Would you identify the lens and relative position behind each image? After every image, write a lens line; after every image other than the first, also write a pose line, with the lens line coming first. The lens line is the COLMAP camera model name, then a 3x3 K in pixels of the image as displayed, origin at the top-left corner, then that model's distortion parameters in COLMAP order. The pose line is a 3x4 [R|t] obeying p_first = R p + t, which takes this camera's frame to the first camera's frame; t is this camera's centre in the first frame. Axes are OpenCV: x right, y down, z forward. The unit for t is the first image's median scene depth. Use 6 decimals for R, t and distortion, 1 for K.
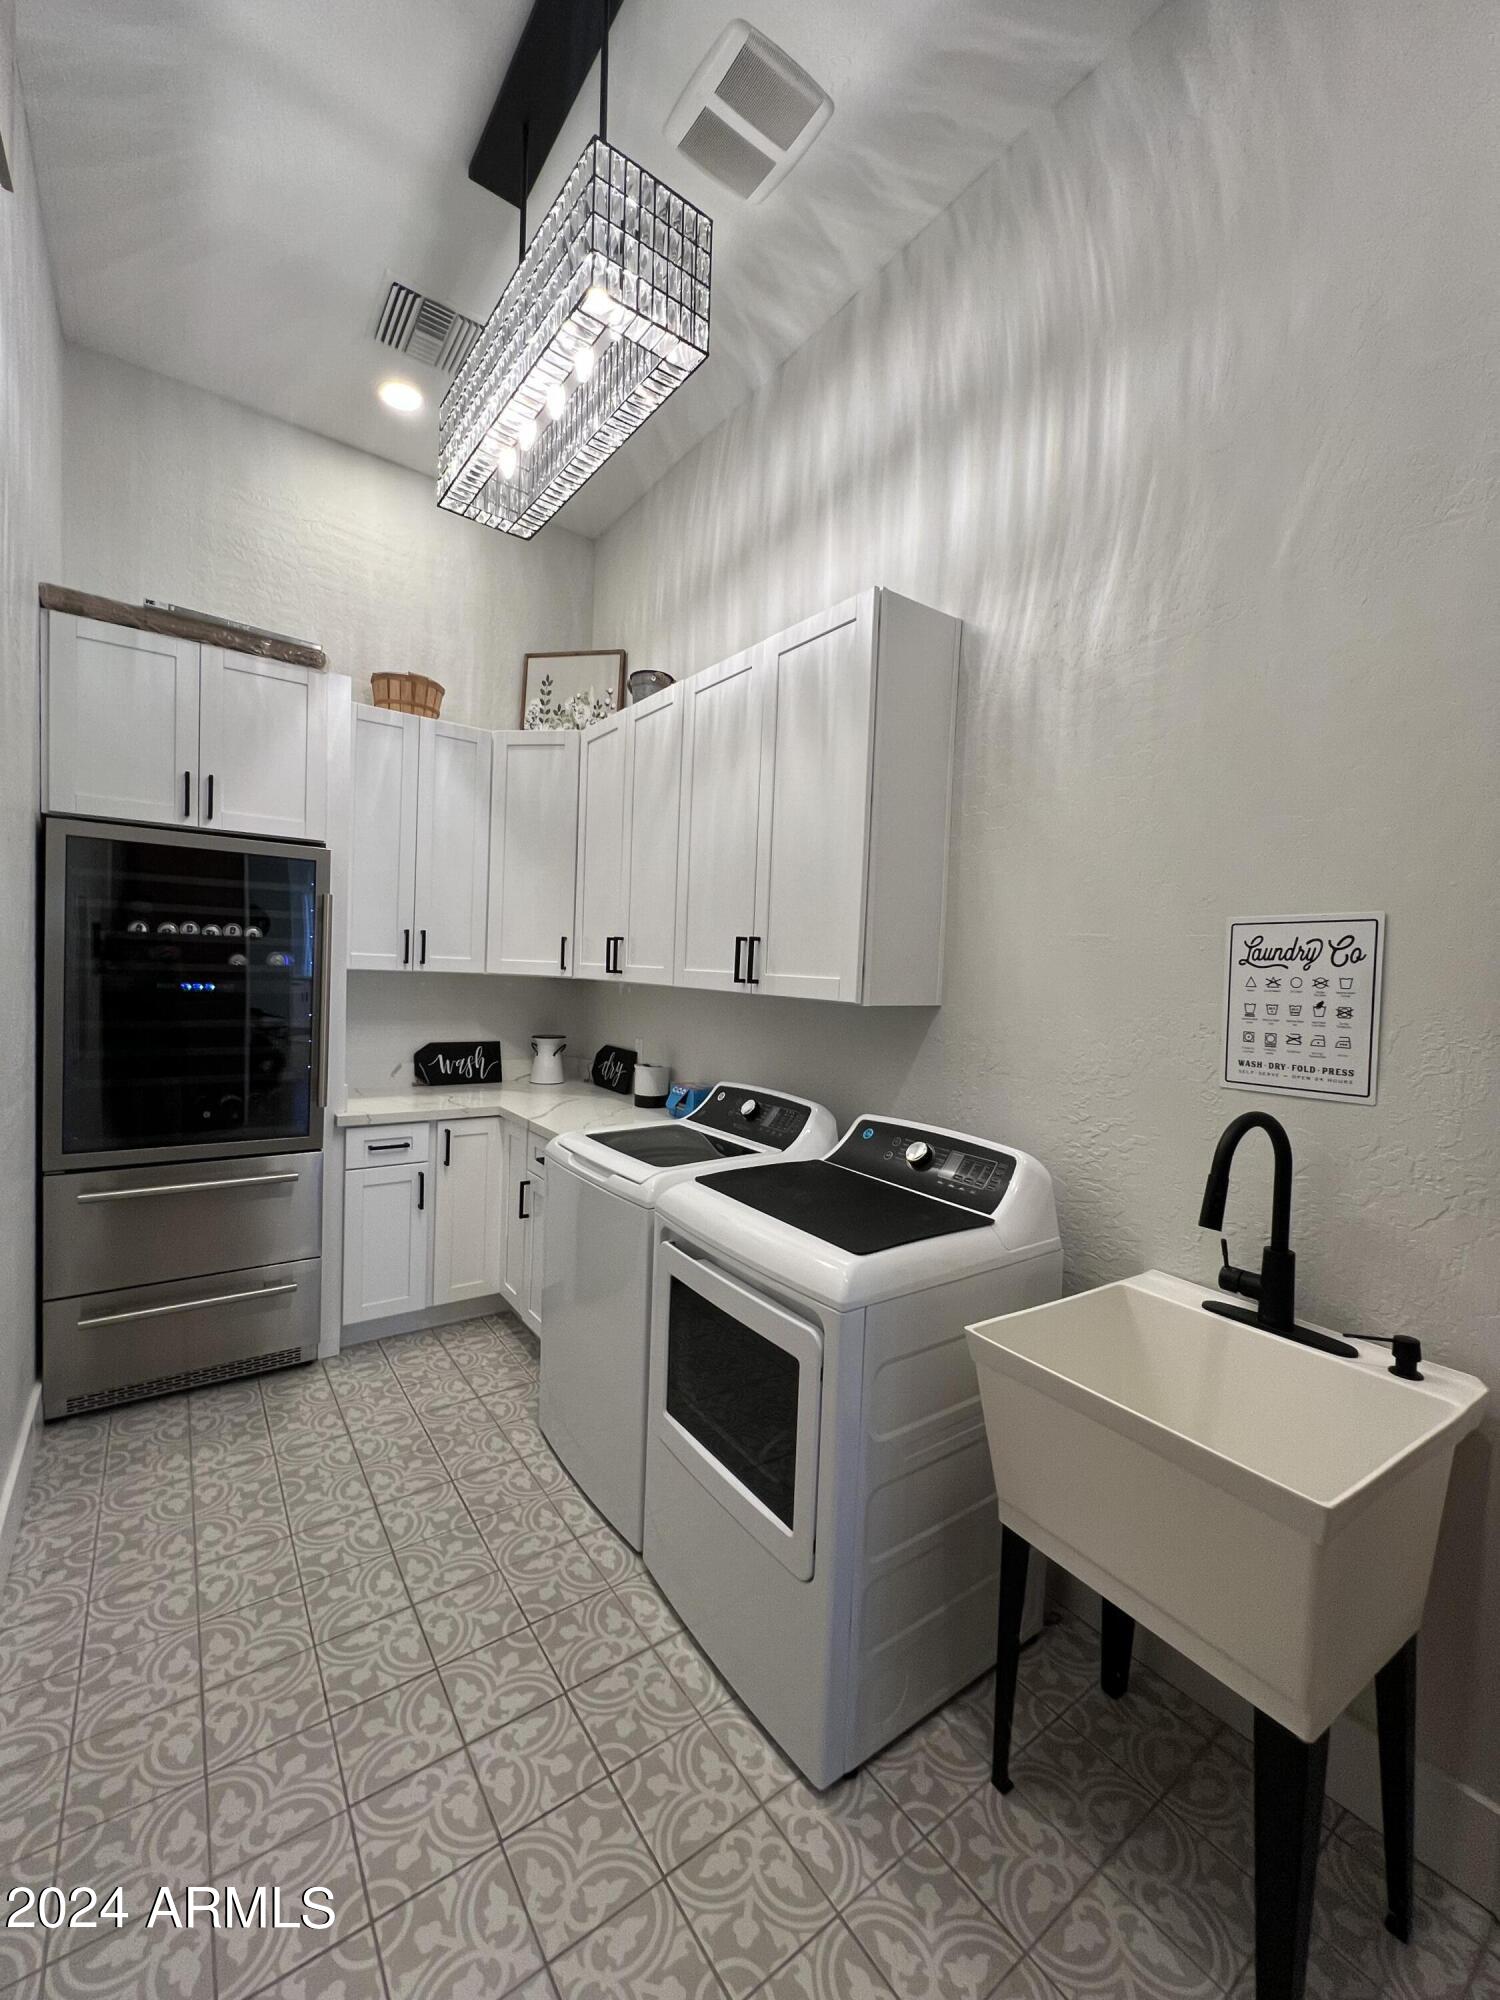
lens RADIAL K [[806.2, 0, 742.4], [0, 806.2, 998.1], [0, 0, 1]] dist [-0.002491, 0.000569]
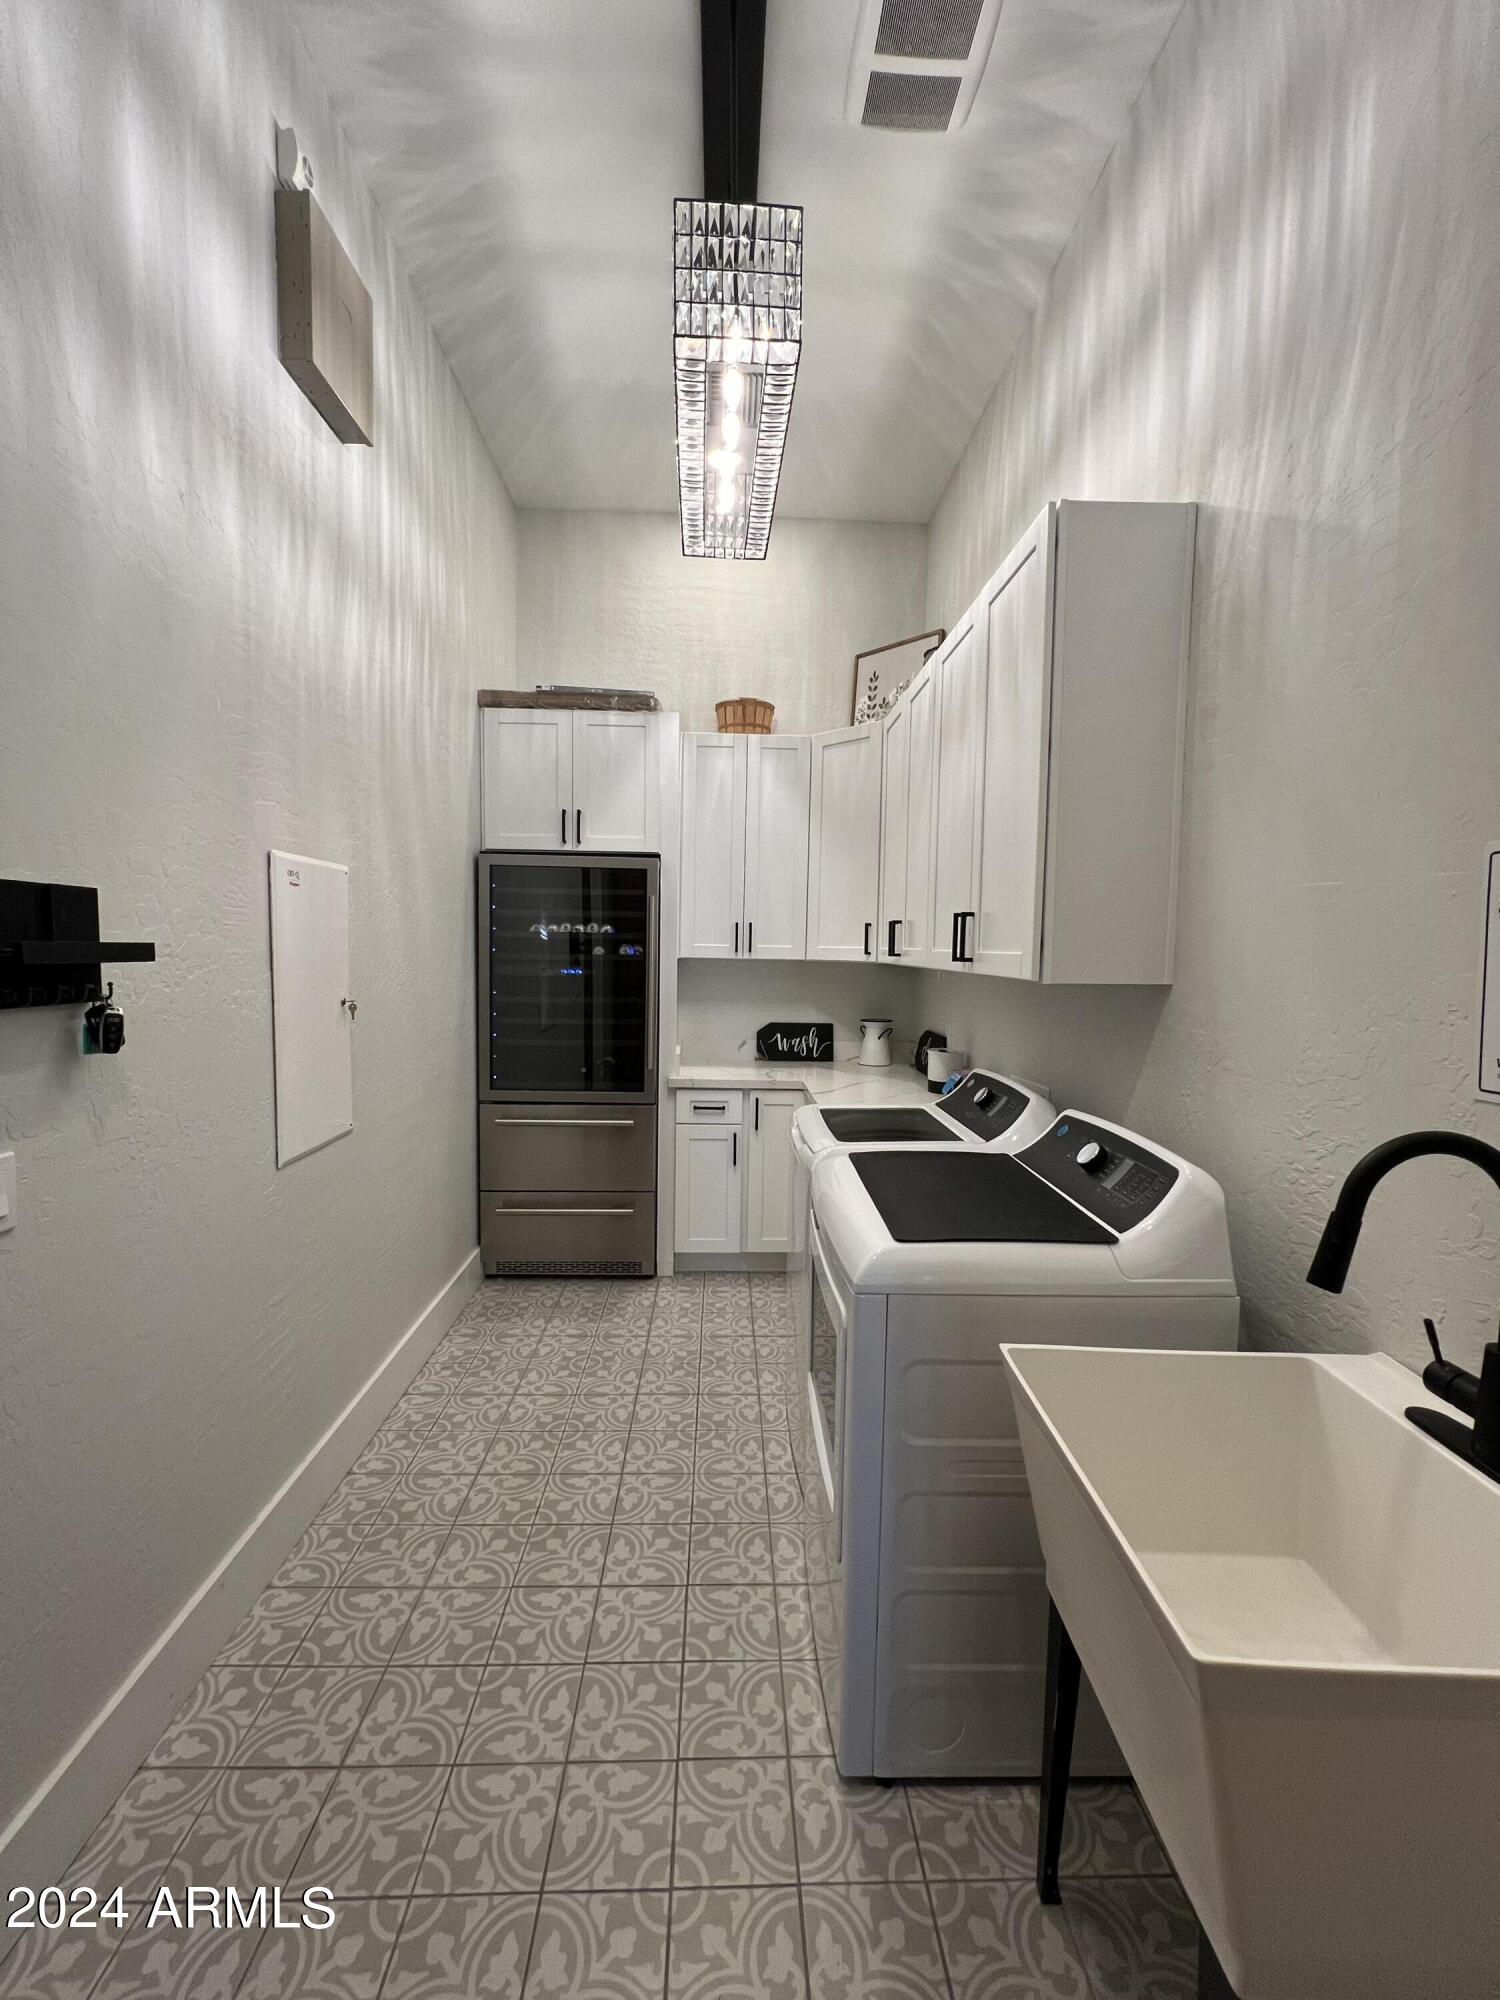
lens RADIAL K [[806.2, 0, 741.2], [0, 806.2, 998.2], [0, 0, 1]] dist [-0.002491, 0.000569]
pose [[0.825916, 0.009533, -0.563713, 0.353159], [-0.005063, 0.999942, 0.009492, 0.017845], [0.563771, -0.004986, 0.825916, 0.081127]]
